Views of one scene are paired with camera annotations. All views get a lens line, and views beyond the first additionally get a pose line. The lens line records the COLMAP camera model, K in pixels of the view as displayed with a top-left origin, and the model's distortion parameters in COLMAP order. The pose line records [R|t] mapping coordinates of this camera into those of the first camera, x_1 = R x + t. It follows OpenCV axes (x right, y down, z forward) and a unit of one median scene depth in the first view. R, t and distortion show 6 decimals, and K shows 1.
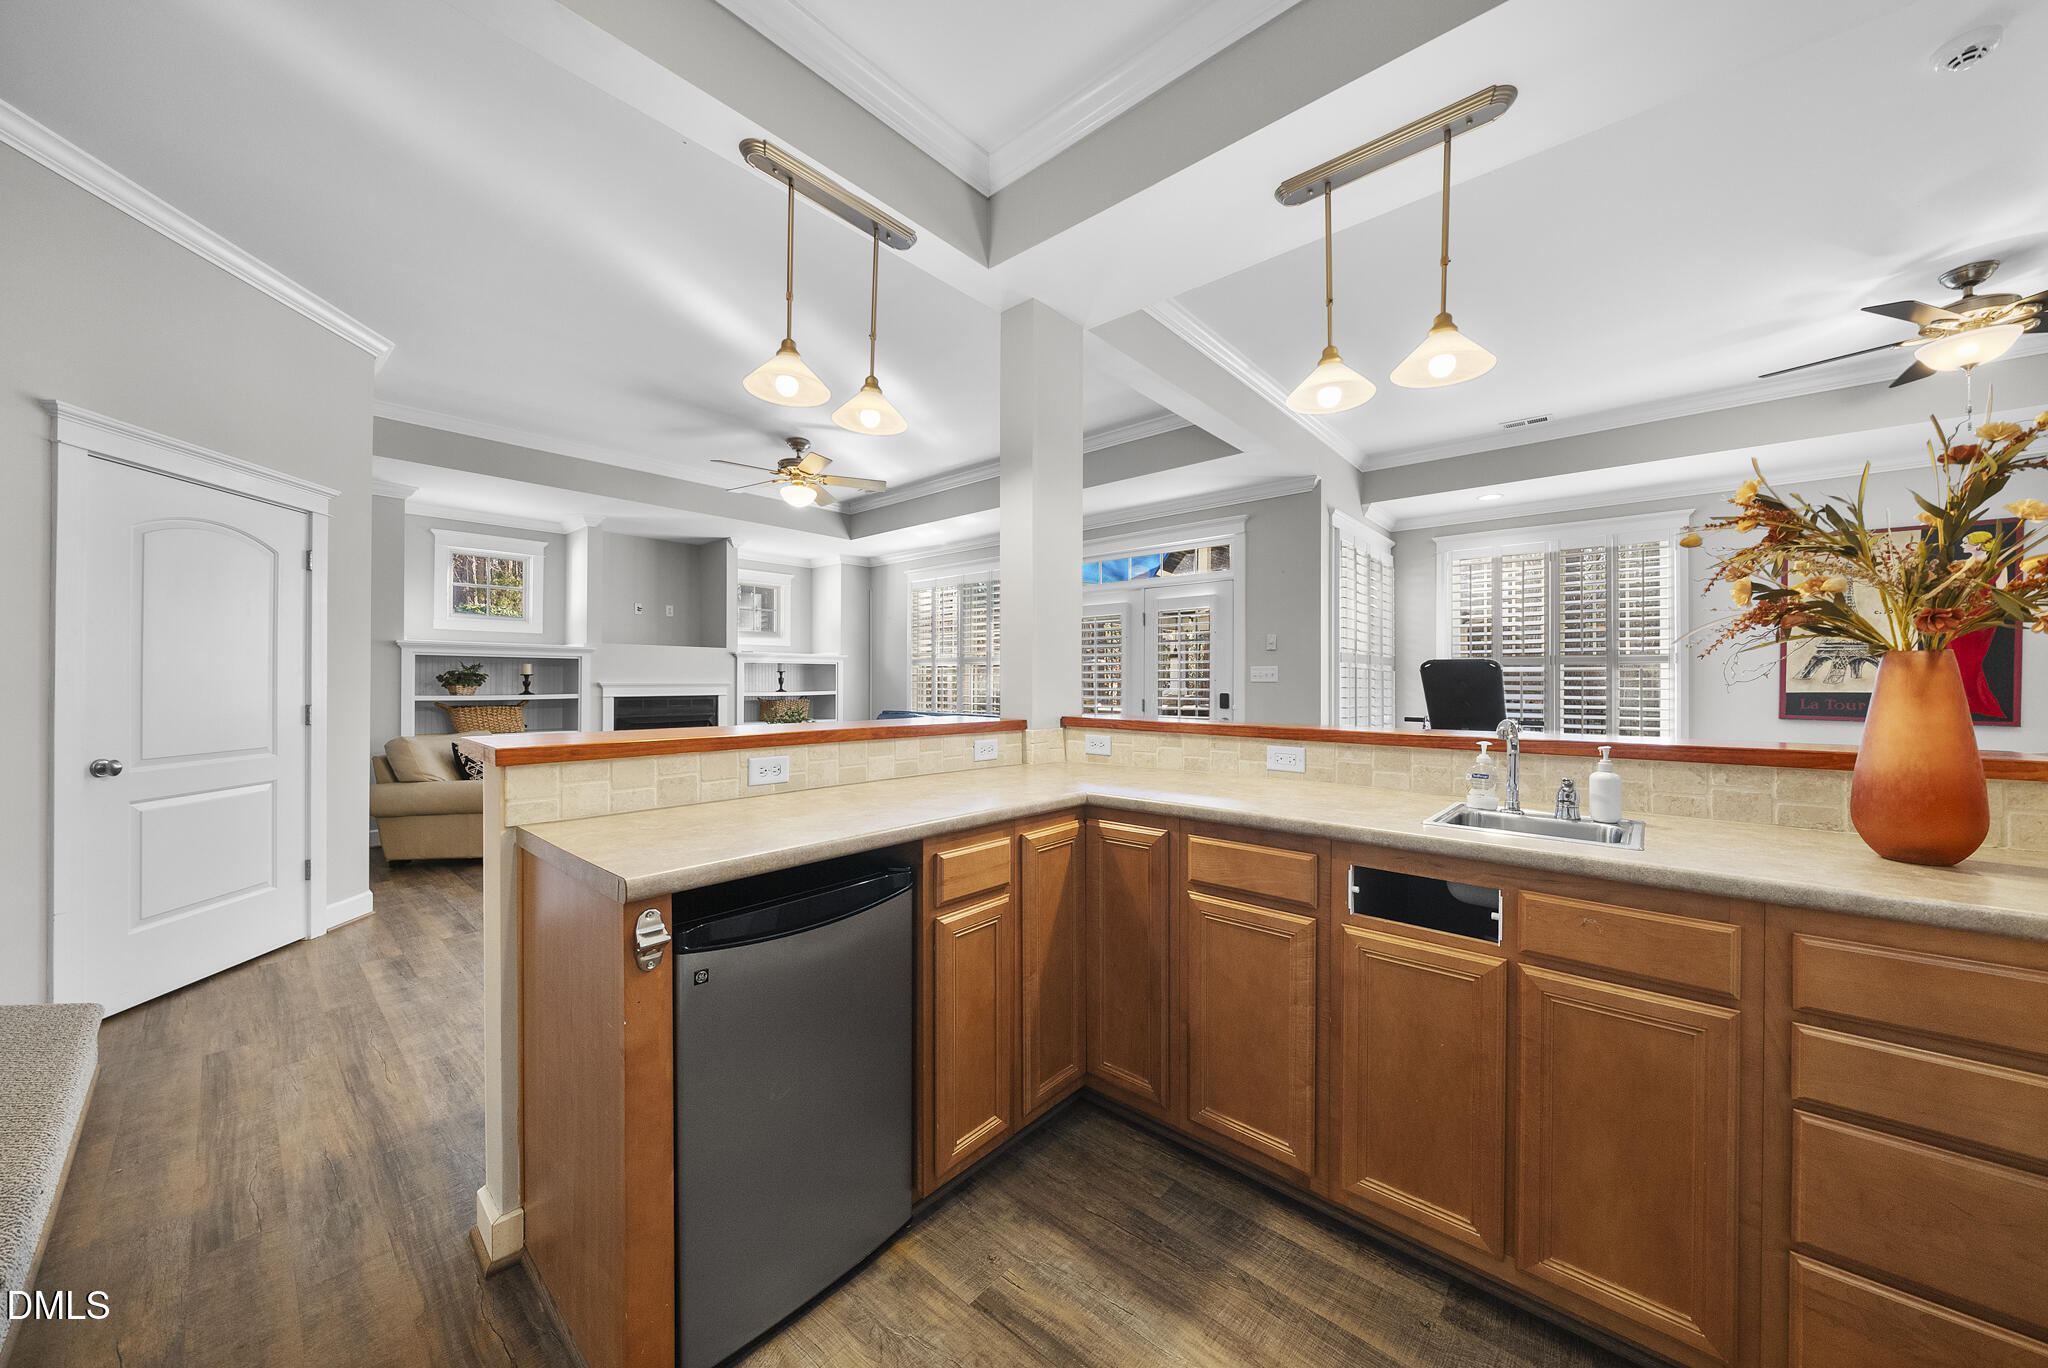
lens RADIAL K [[705.3, 0, 1021.0], [0, 705.3, 683.4], [0, 0, 1]] dist [-0.009324, 0.000152]
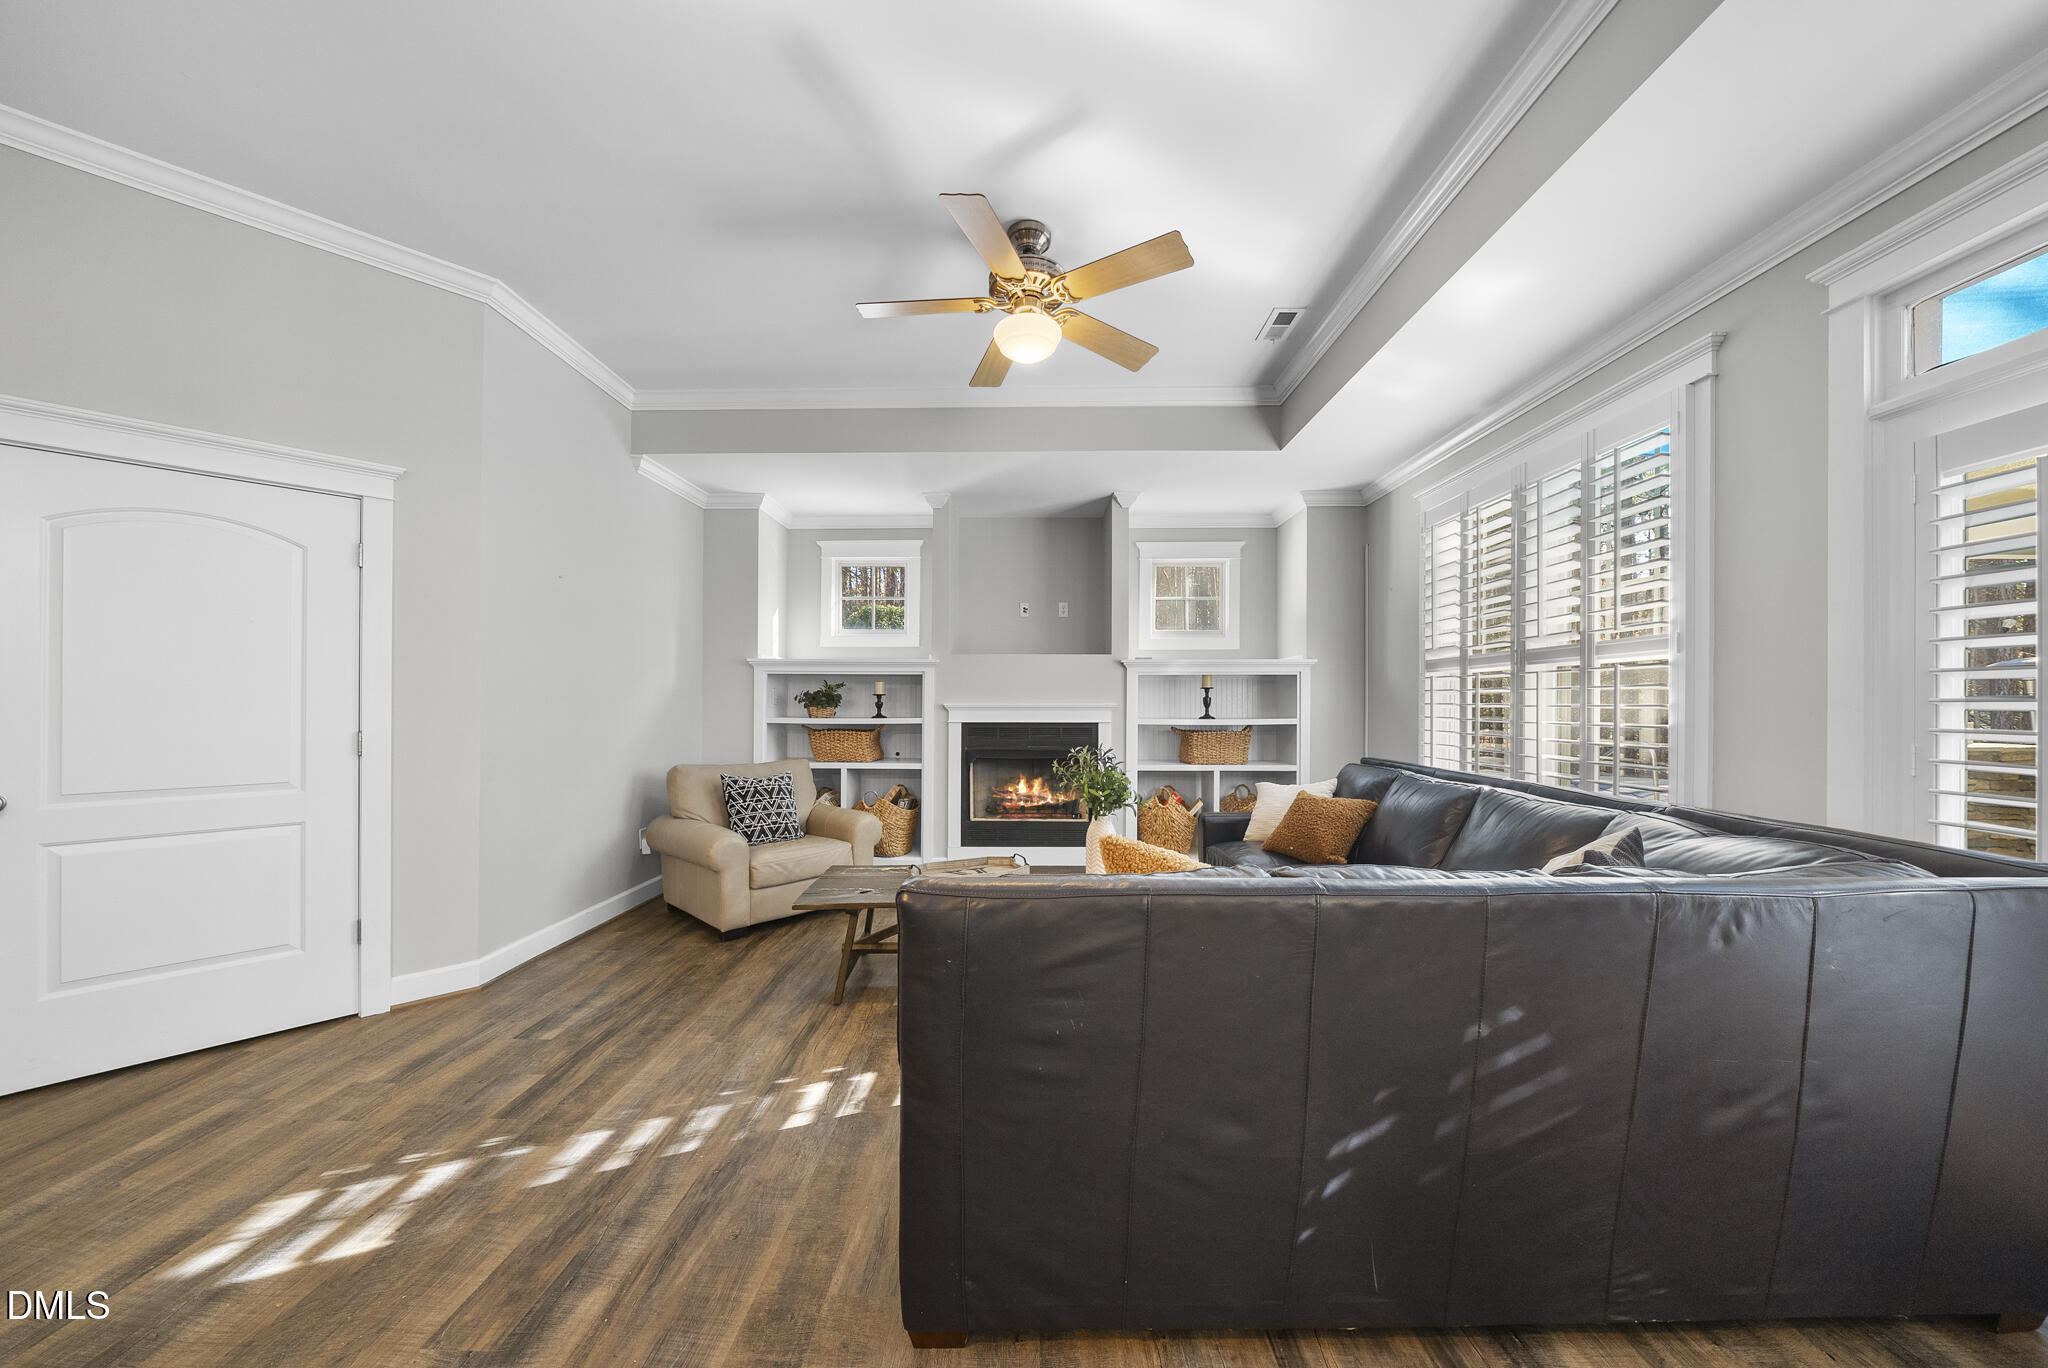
lens RADIAL K [[705.3, 0, 1015.2], [0, 705.3, 704.3], [0, 0, 1]] dist [-0.009324, 0.000152]
pose [[0.647262, 0.004259, -0.762256, 0.057776], [-0.003362, 0.999991, 0.002733, -0.003492], [0.762261, 0.000794, 0.647270, 0.572848]]
